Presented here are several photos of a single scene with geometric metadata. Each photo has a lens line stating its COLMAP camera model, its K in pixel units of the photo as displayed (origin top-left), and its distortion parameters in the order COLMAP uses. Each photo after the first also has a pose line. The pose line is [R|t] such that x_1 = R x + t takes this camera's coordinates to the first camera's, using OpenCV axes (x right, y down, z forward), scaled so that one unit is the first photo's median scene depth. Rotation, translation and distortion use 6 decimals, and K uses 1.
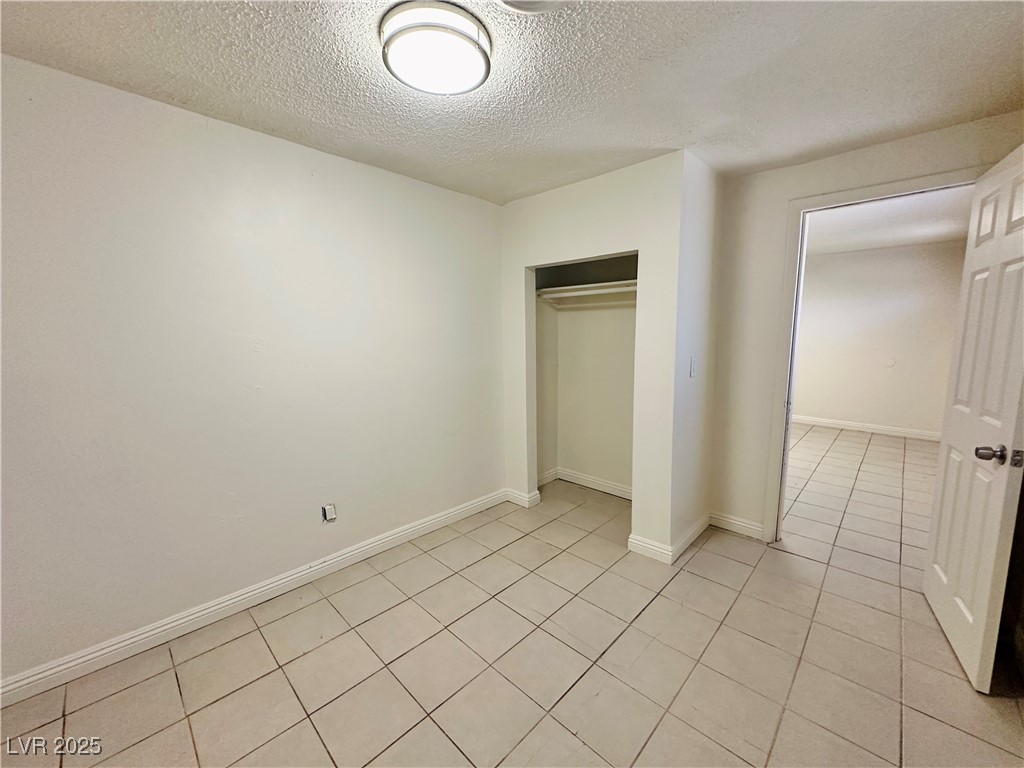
lens RADIAL K [[410.2, 0, 513.1], [0, 410.2, 385.1], [0, 0, 1]] dist [-0.003003, -0.000515]
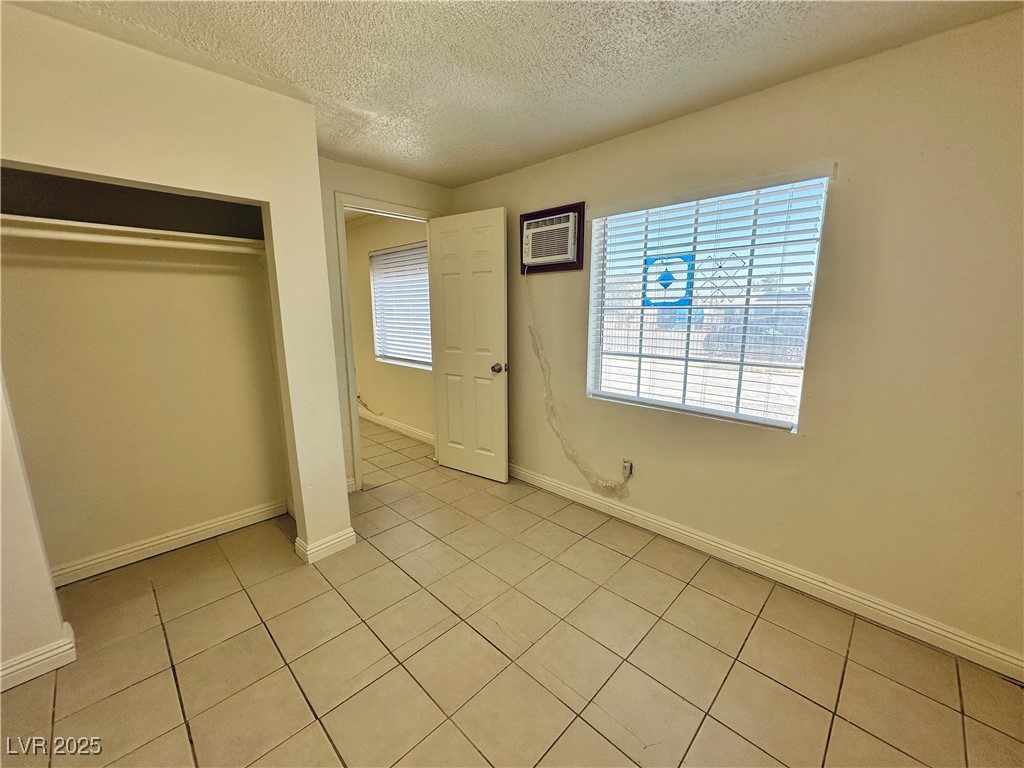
lens RADIAL K [[410.2, 0, 512.4], [0, 410.2, 383.1], [0, 0, 1]] dist [-0.003003, -0.000515]
pose [[0.007966, -0.174129, 0.984691, -0.516157], [0.131832, 0.976310, 0.171581, -0.061239], [-0.991240, 0.128447, 0.030733, 0.533123]]
